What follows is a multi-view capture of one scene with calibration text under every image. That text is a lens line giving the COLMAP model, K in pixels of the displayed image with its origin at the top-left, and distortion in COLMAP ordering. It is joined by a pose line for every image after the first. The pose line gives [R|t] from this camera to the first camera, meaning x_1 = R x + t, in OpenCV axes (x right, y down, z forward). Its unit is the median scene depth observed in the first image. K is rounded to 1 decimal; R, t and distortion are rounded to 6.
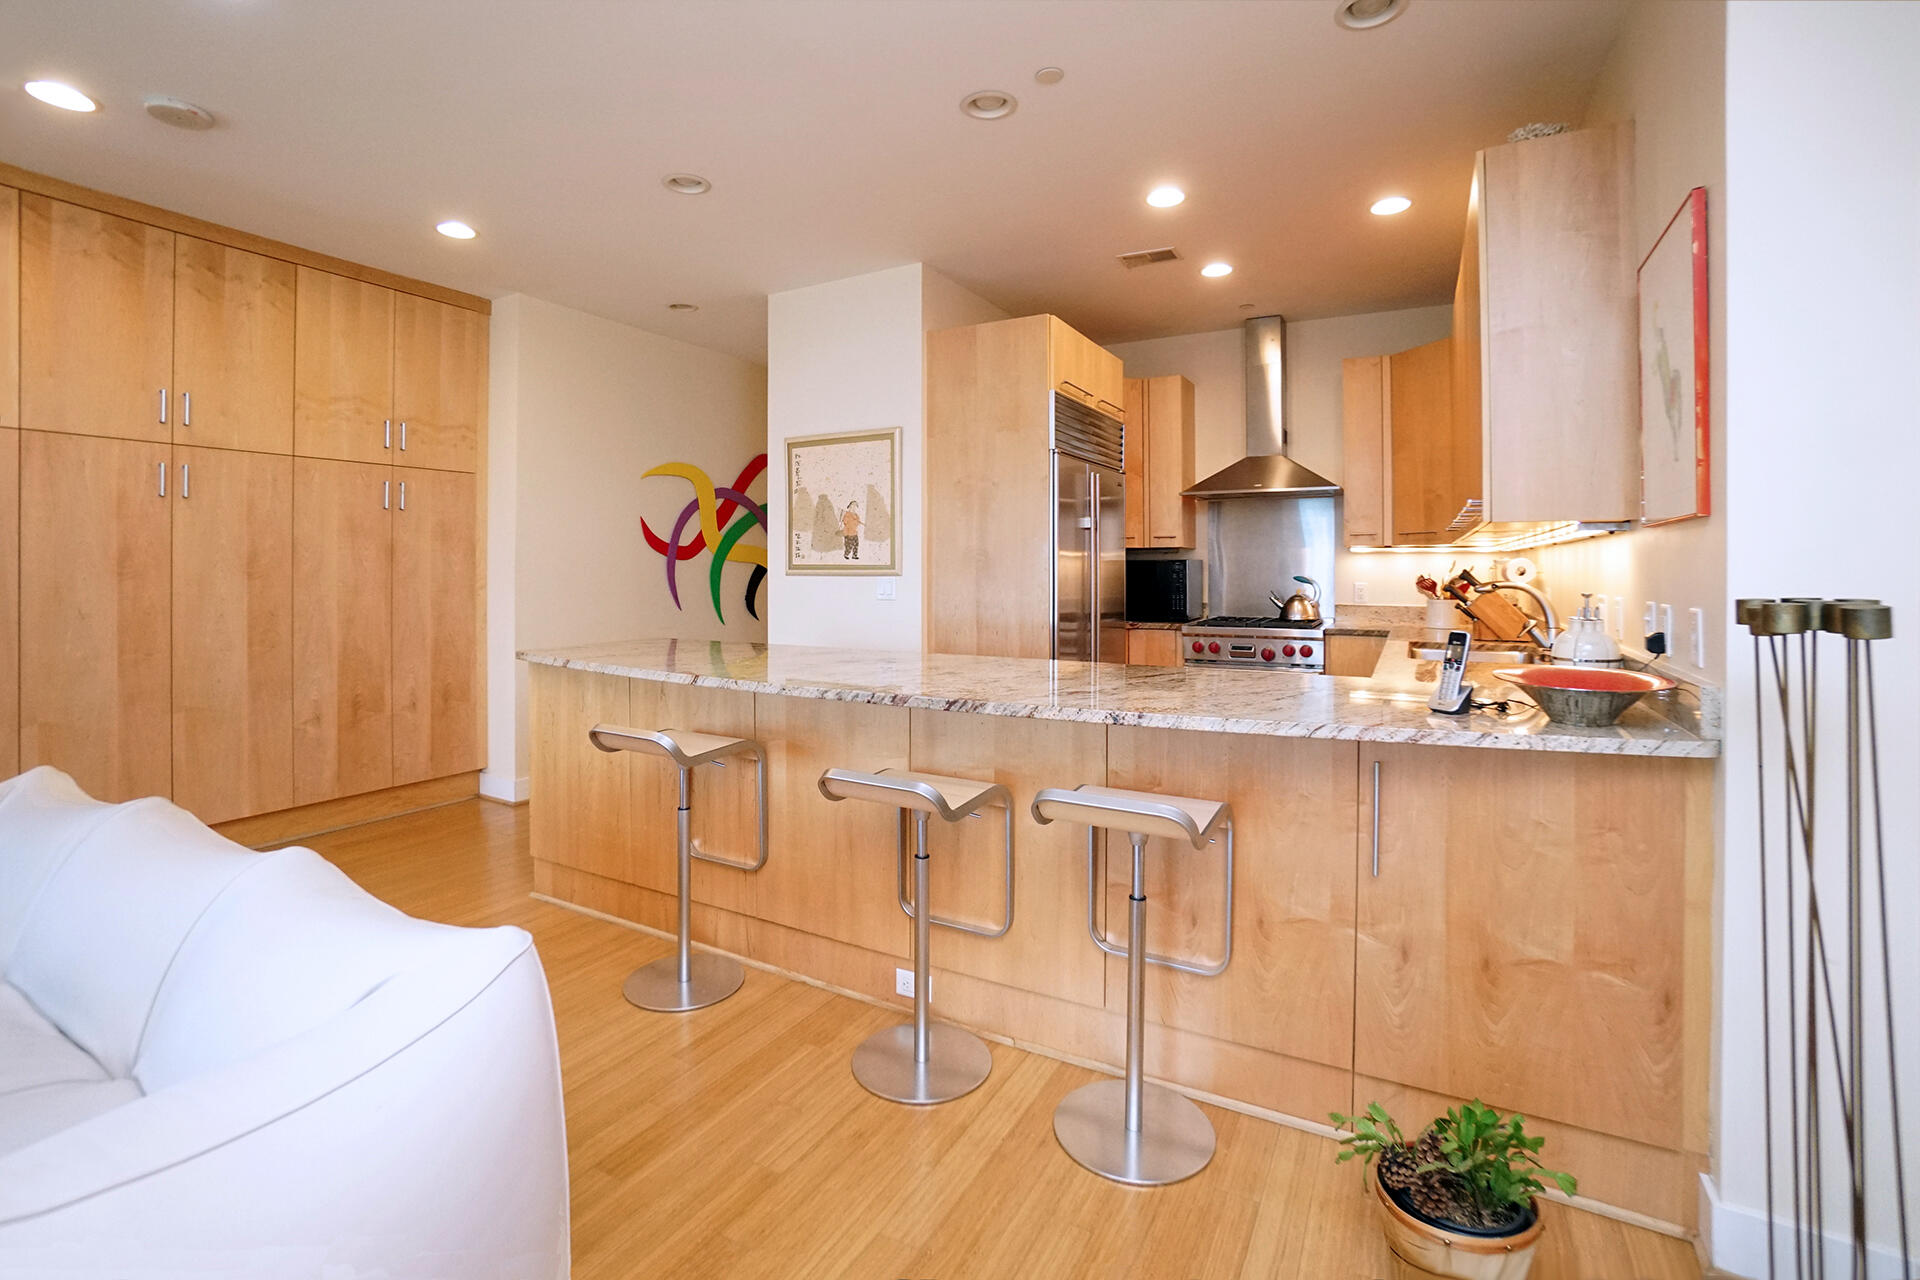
lens RADIAL K [[831.5, 0, 960.6], [0, 831.5, 575.6], [0, 0, 1]] dist [-0.030679, -0.000100]
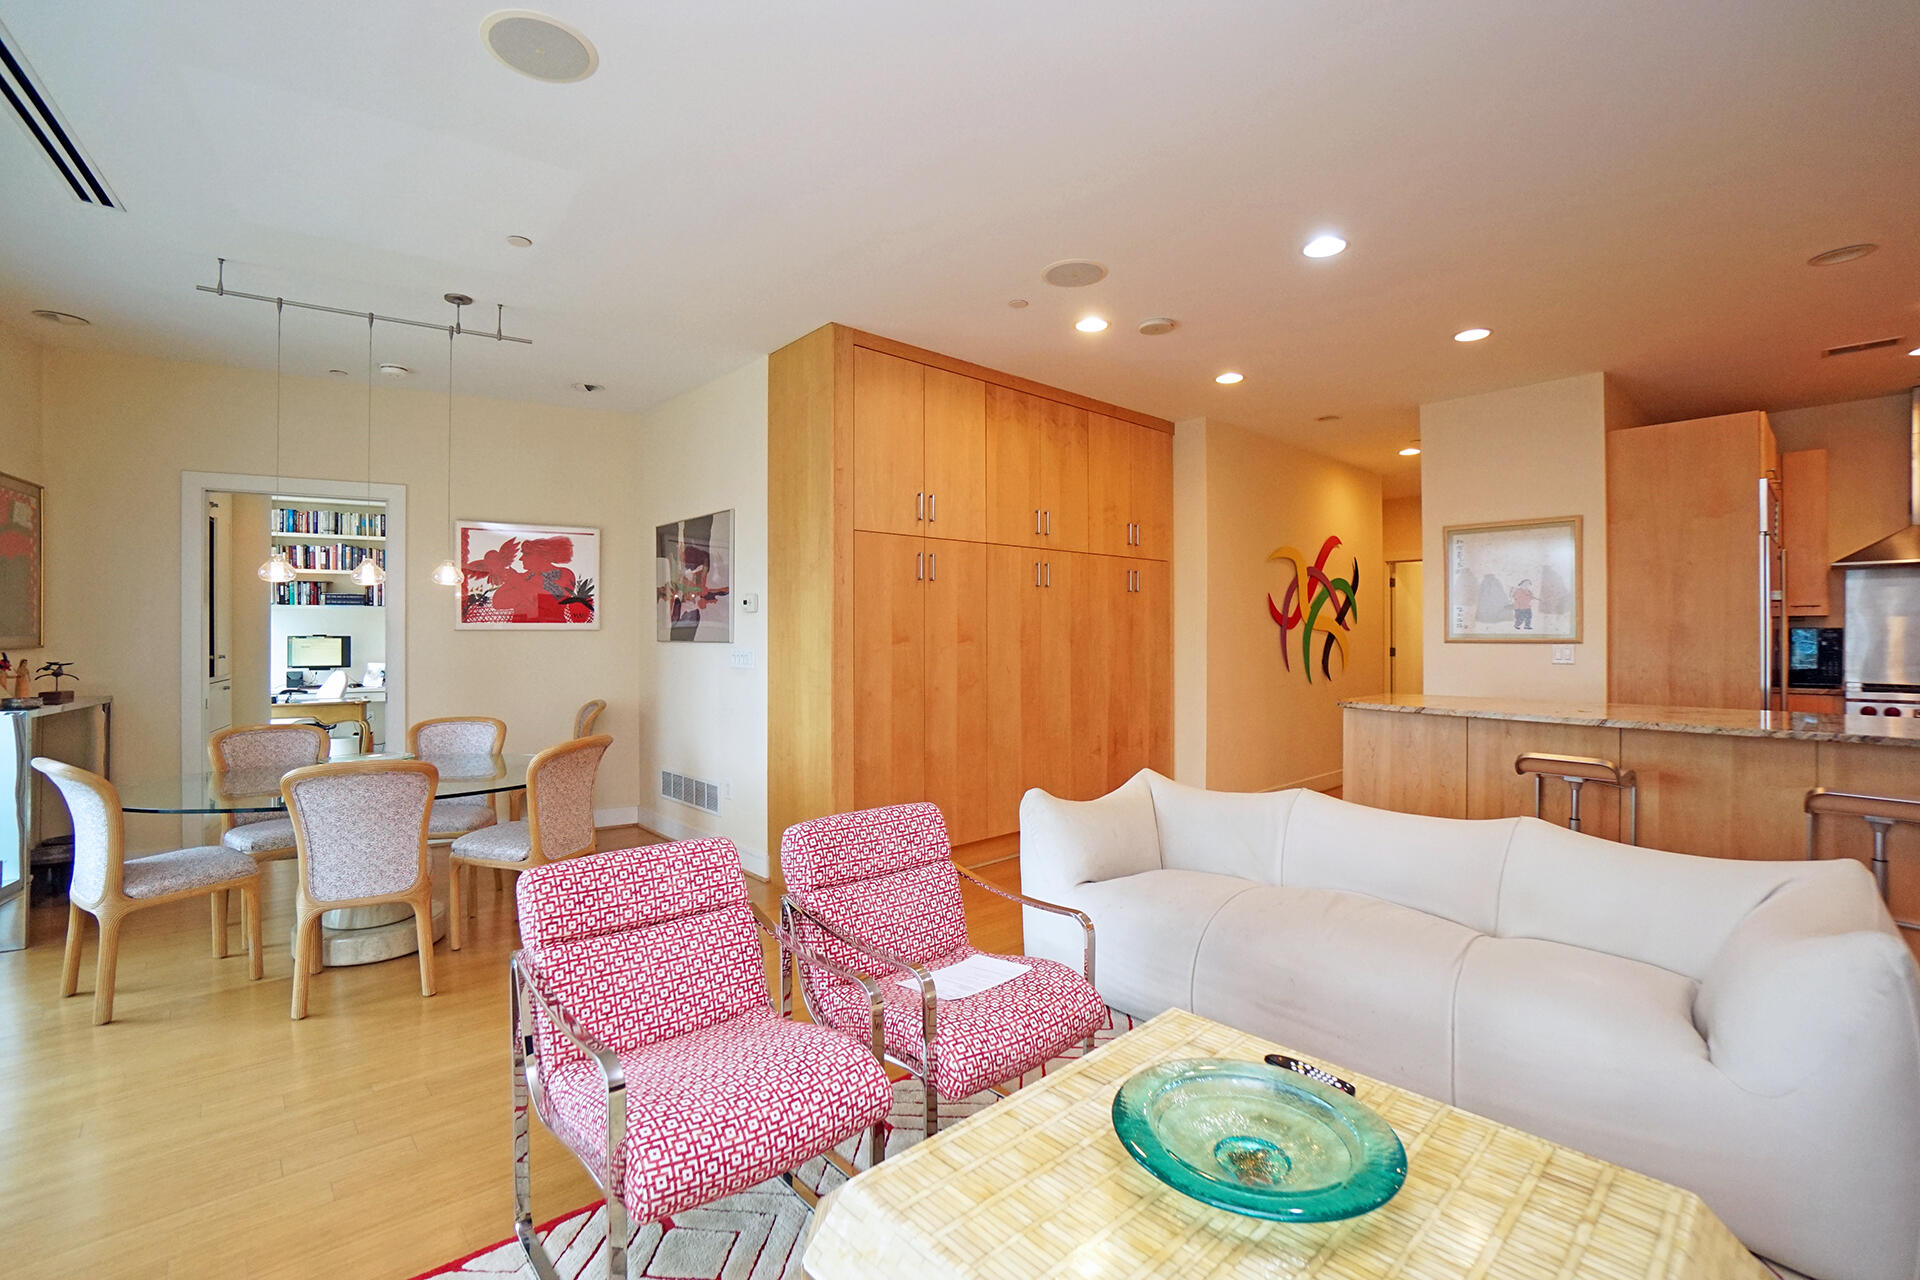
lens RADIAL K [[837.6, 0, 923.0], [0, 837.6, 635.2], [0, 0, 1]] dist [-0.071889, 0.021520]
pose [[0.943030, 0.002526, -0.332699, -0.547076], [-0.003760, 0.999988, -0.003067, -0.004894], [0.332687, 0.004143, 0.943028, -0.349667]]
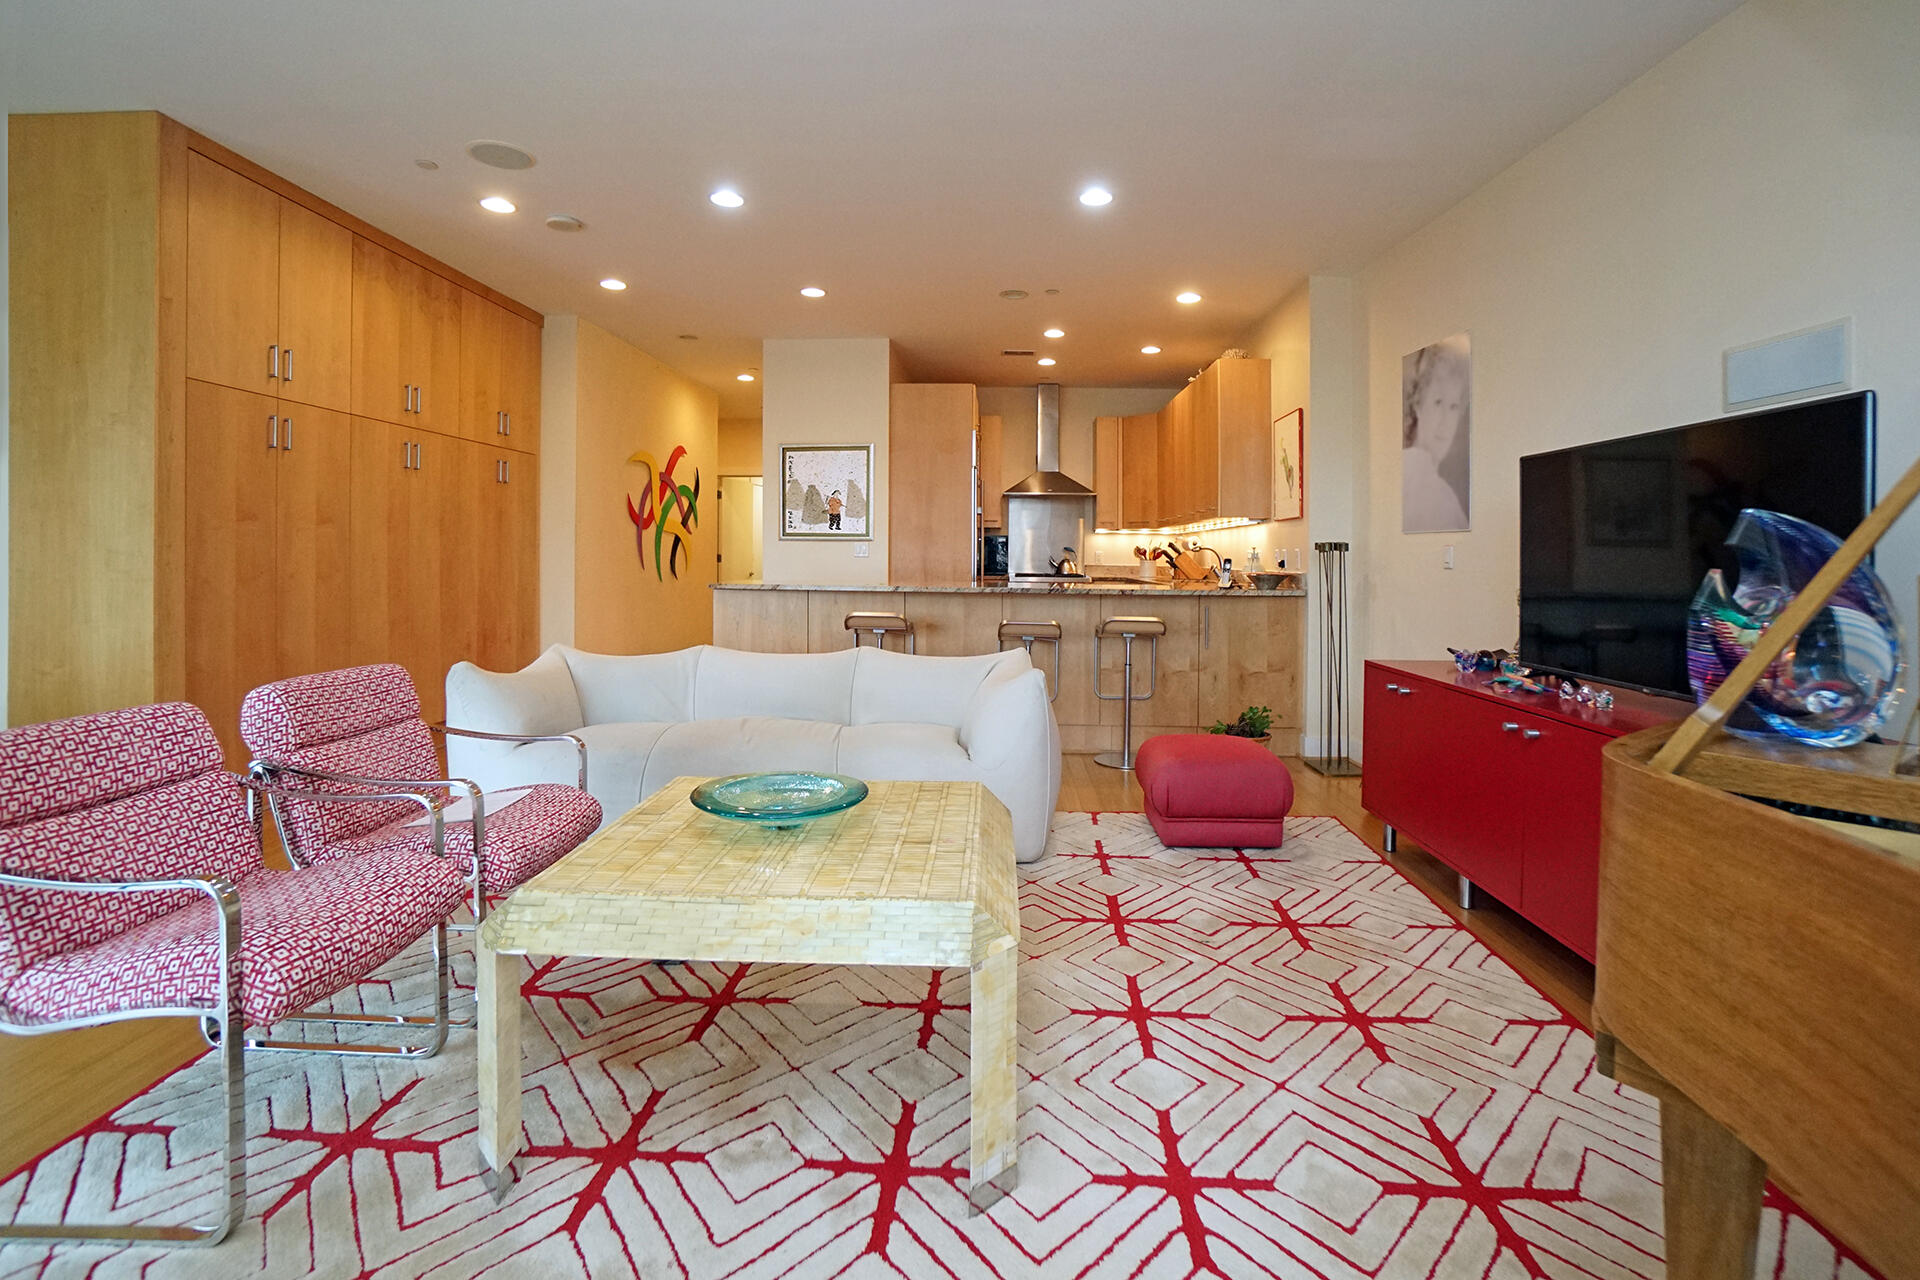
lens RADIAL K [[911.6, 0, 960.9], [0, 911.6, 567.1], [0, 0, 1]] dist [-0.029377, 0.000973]
pose [[0.885437, 0.003794, 0.464743, -0.690454], [-0.004589, 0.999989, 0.000580, 0.045377], [-0.464736, -0.002647, 0.885445, -0.547738]]
